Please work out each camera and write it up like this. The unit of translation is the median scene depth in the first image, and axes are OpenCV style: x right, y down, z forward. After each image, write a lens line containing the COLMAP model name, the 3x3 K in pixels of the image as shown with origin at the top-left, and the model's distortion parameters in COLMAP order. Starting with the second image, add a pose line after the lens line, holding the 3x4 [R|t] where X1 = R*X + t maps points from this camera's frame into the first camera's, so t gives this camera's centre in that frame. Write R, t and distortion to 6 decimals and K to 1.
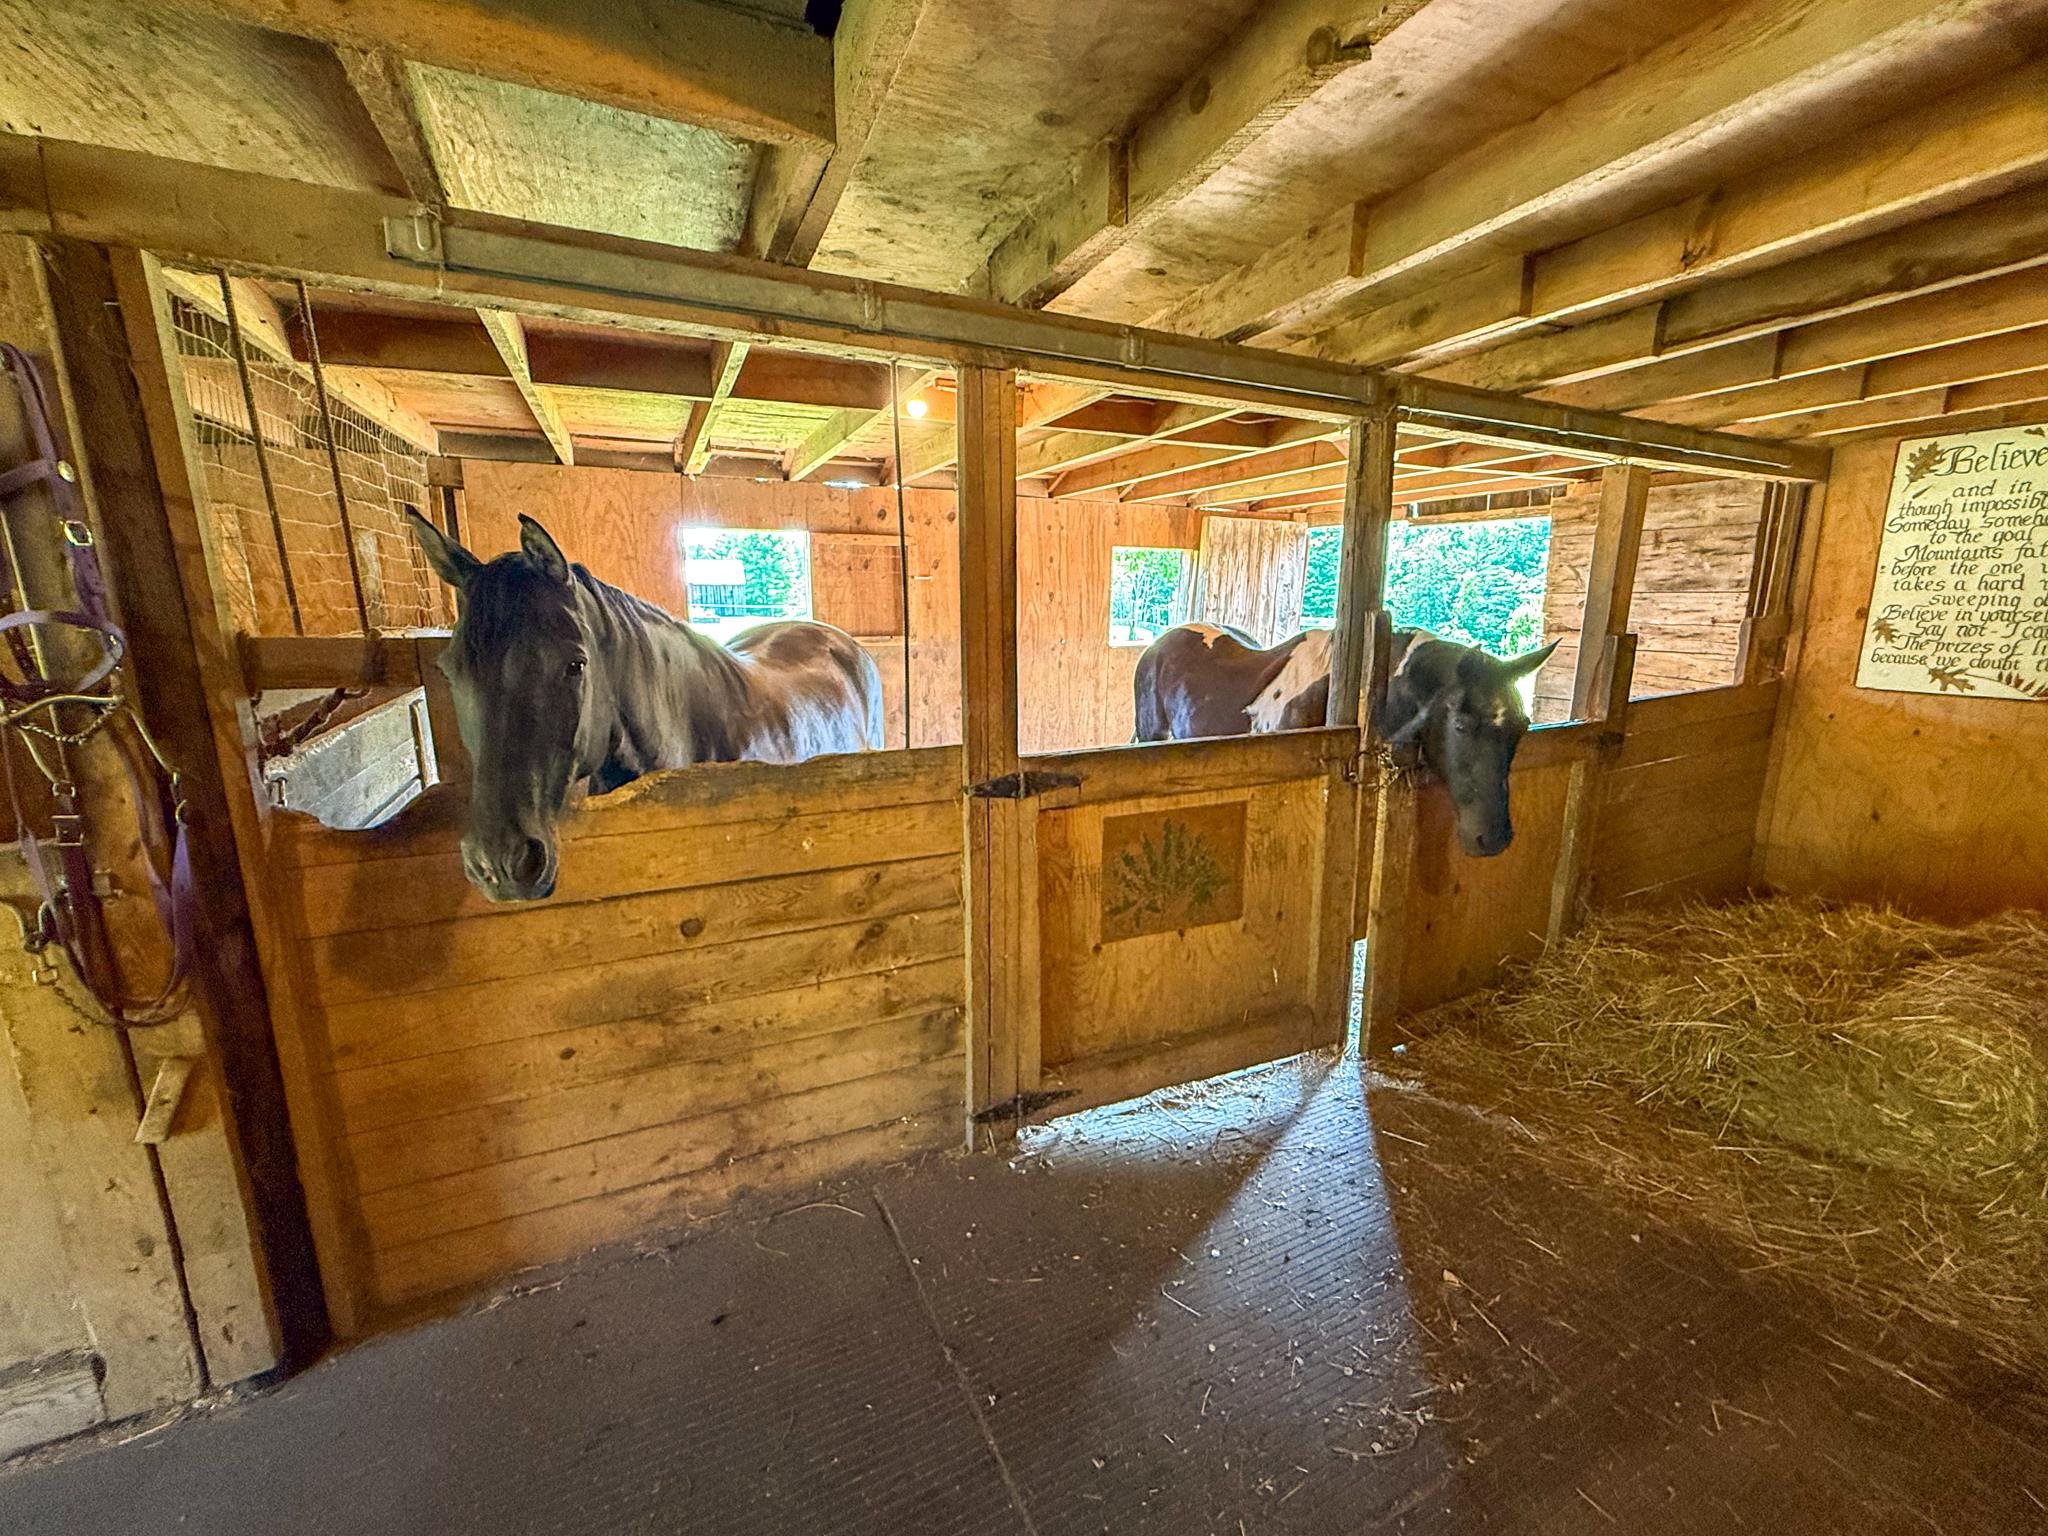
lens RADIAL K [[824.2, 0, 1024.0], [0, 824.2, 768.0], [0, 0, 1]] dist [0.000955, 0.000019]
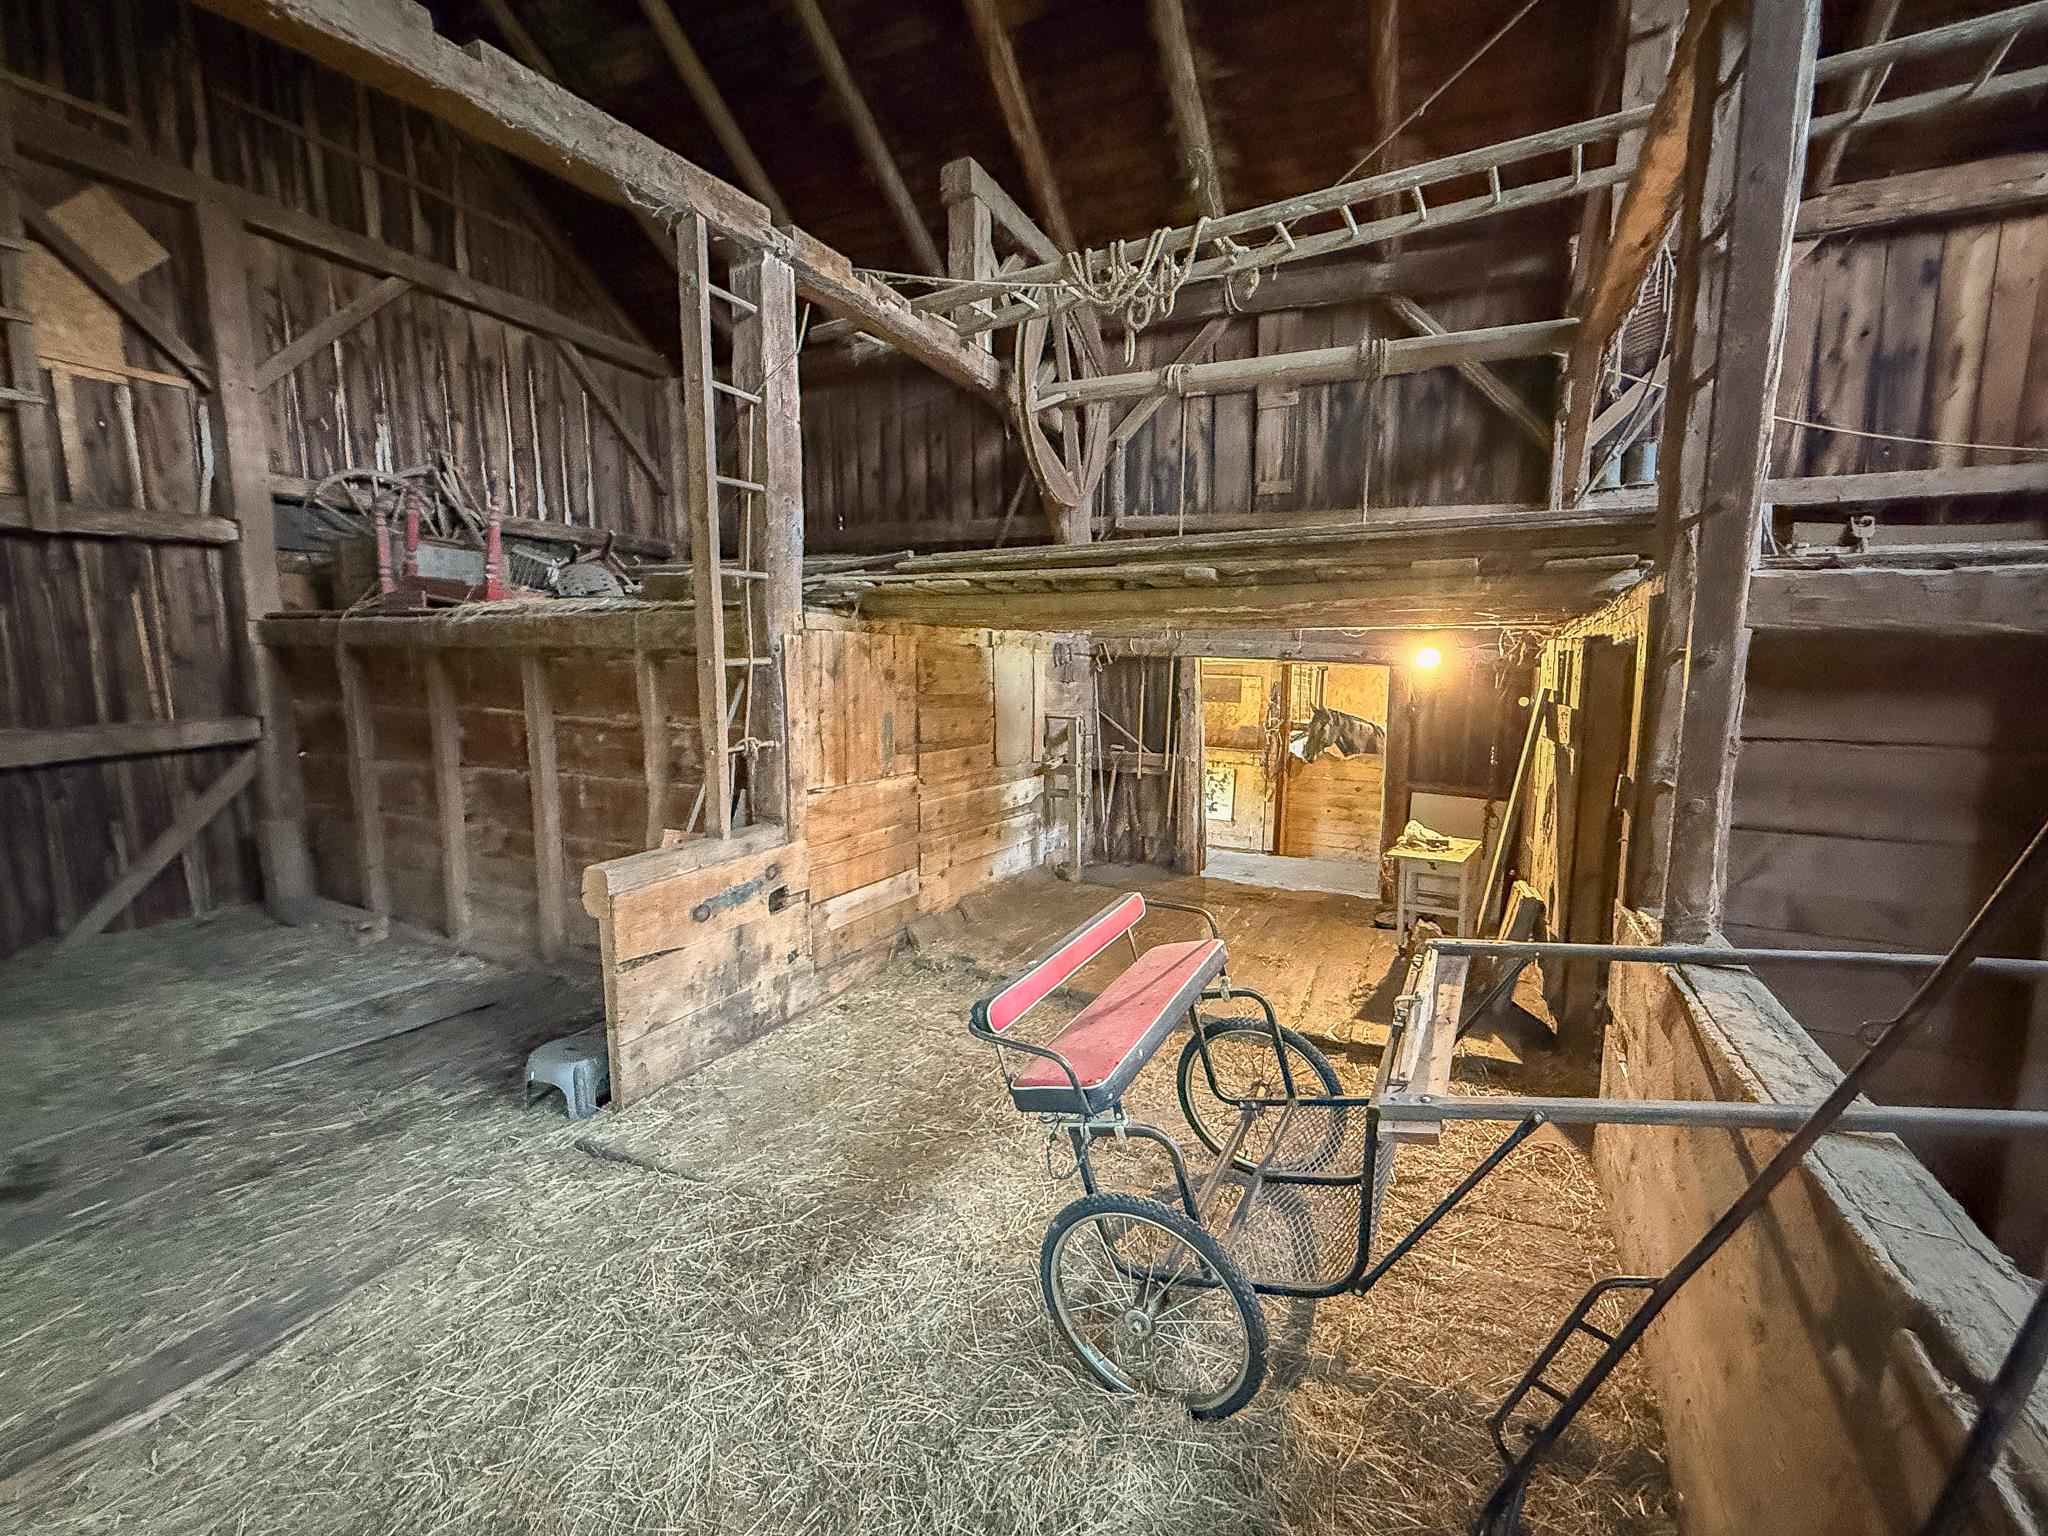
lens RADIAL K [[837.7, 0, 1024.0], [0, 837.7, 768.0], [0, 0, 1]] dist [-0.026569, 0.000050]
pose [[0.625176, 0.089812, -0.775299, 1.200642], [-0.160824, 0.986864, -0.015363, 0.272694], [0.763735, 0.134291, 0.631407, -1.990587]]
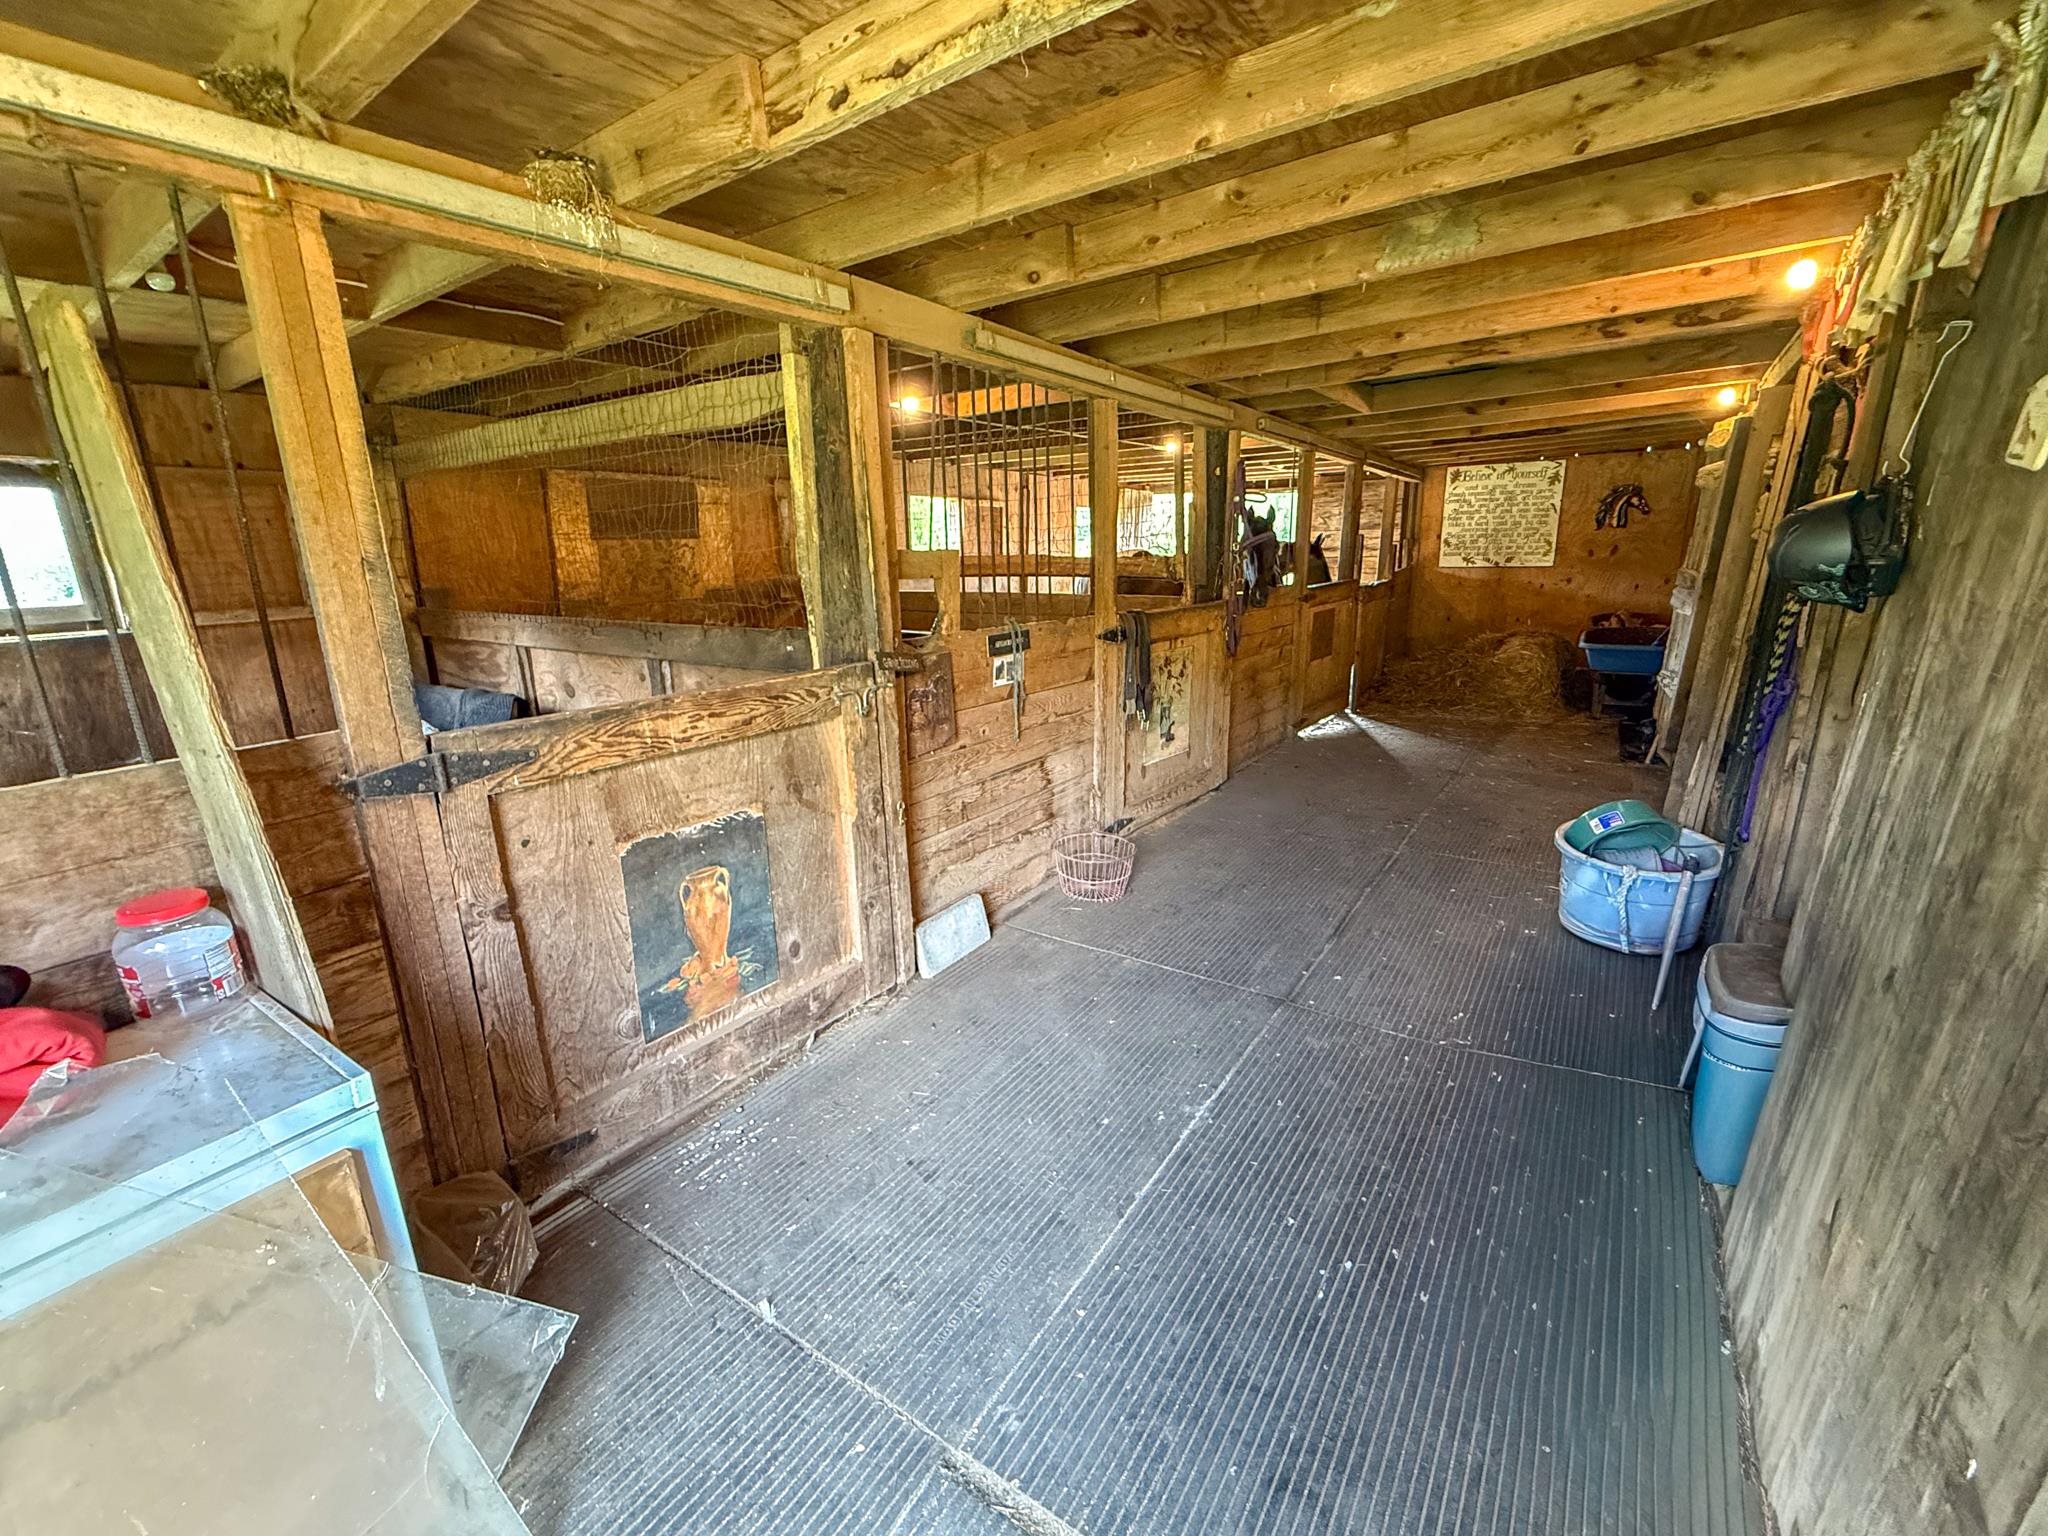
lens RADIAL K [[837.7, 0, 1024.0], [0, 837.7, 768.0], [0, 0, 1]] dist [-0.026569, 0.000050]
pose [[0.871967, -0.140760, 0.468893, -1.573436], [0.122078, 0.990036, 0.070186, 0.203098], [-0.474100, -0.003958, 0.880462, -0.705806]]
